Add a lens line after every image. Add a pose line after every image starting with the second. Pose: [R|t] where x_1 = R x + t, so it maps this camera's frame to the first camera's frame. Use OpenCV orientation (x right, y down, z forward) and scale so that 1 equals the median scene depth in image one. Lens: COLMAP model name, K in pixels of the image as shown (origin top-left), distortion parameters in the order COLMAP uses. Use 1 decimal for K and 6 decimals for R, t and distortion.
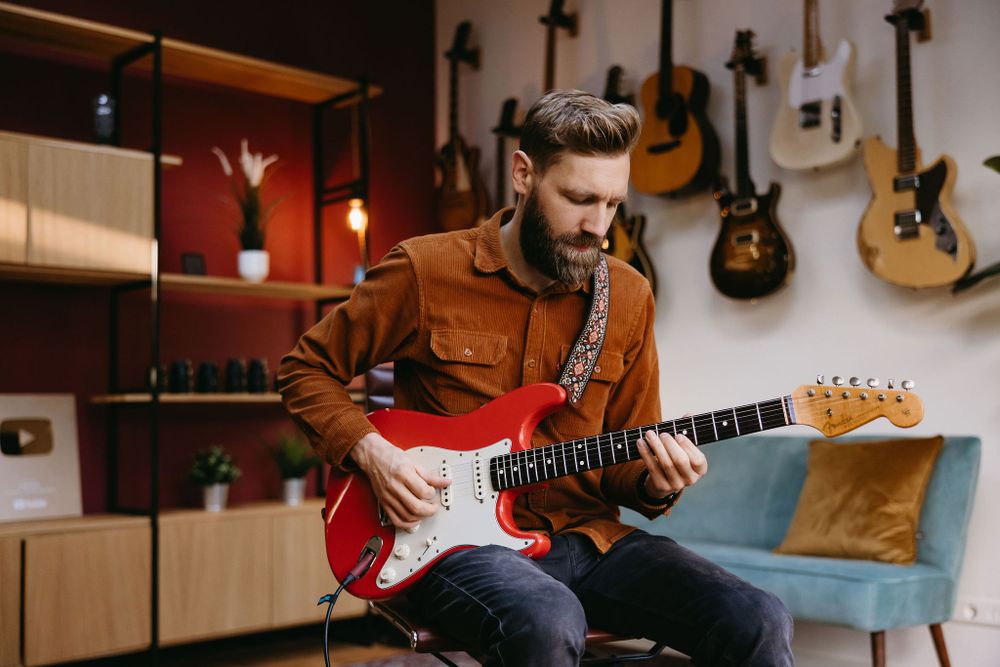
lens RADIAL K [[1179.6, 0, 500.9], [0, 1179.6, 332.5], [0, 0, 1]] dist [0.002950, 0.000000]
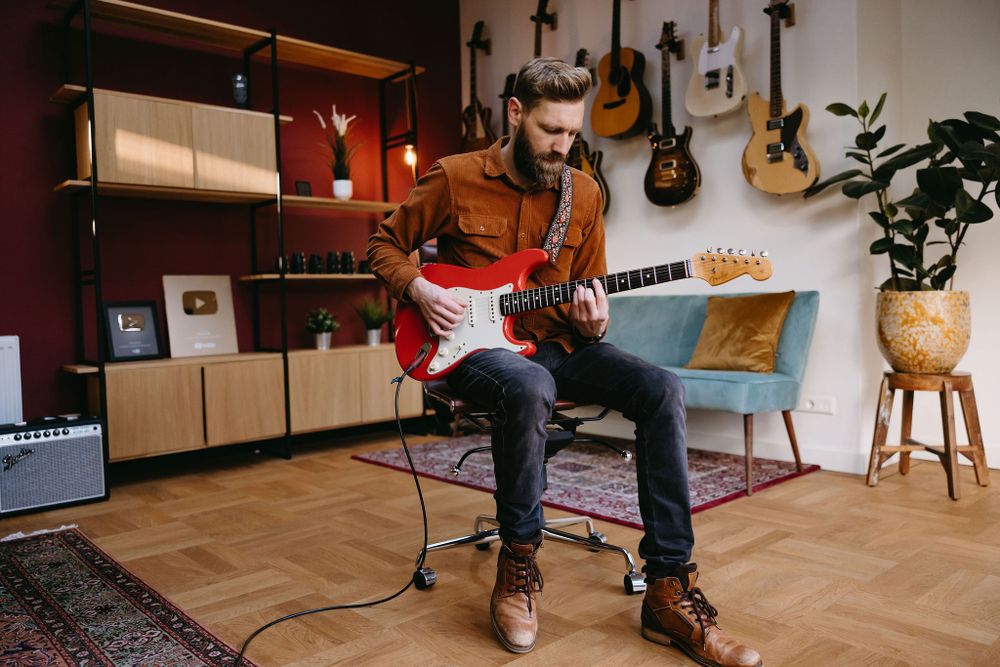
lens RADIAL K [[796.4, 0, 497.8], [0, 796.4, 329.2], [0, 0, 1]] dist [0.005493, 0.008625]
pose [[0.999785, -0.012629, -0.016444, 0.004168], [0.014268, 0.994504, 0.103724, 0.019826], [0.015044, -0.103936, 0.994470, -0.035255]]
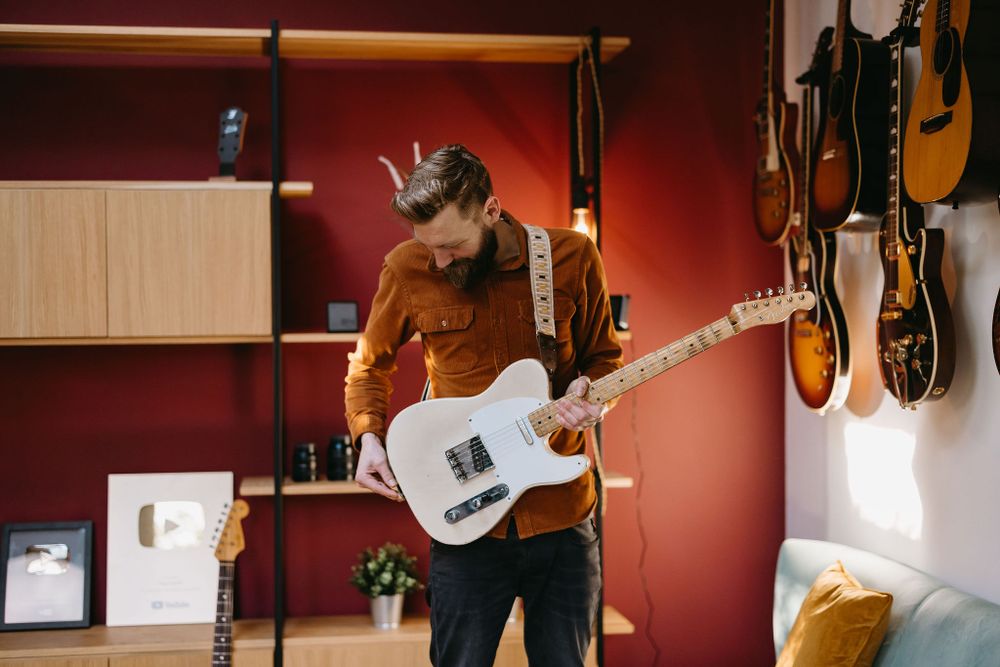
lens RADIAL K [[1494.3, 0, 494.7], [0, 1494.3, 332.9], [0, 0, 1]] dist [0.029810, 0.000000]
pose [[0.816591, 0.013963, -0.577047, 0.403241], [0.032121, 0.997059, 0.069580, -0.115290], [0.576322, -0.075354, 0.813741, 0.265051]]
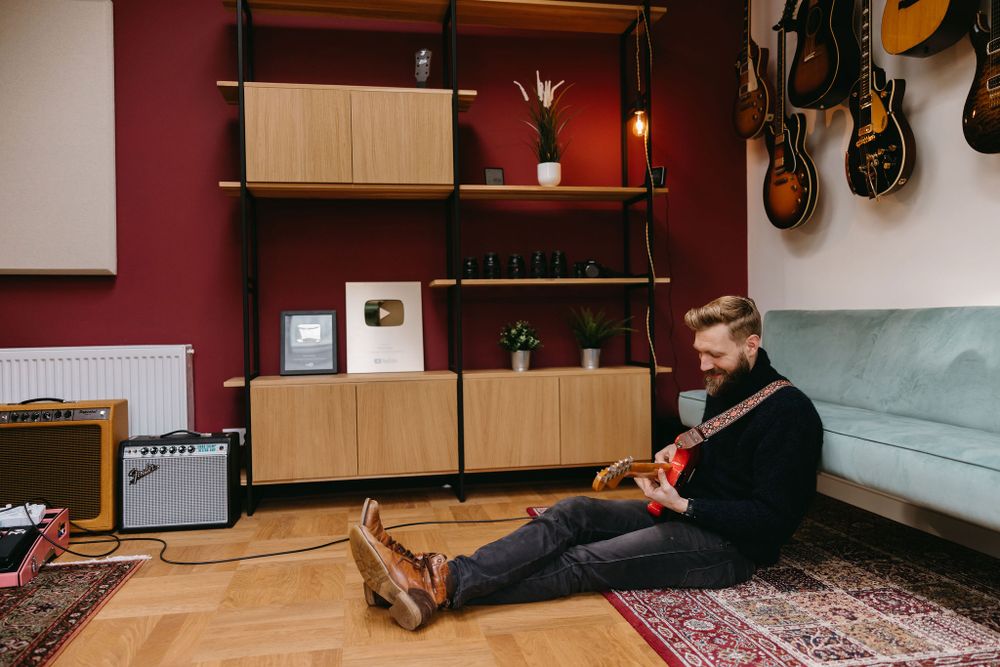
lens RADIAL K [[796.4, 0, 502.8], [0, 796.4, 330.1], [0, 0, 1]] dist [0.005493, 0.008625]
pose [[0.844050, 0.006969, -0.536220, 0.209772], [0.039567, 0.996381, 0.075231, 0.043458], [0.534803, -0.084716, 0.840719, 0.288675]]
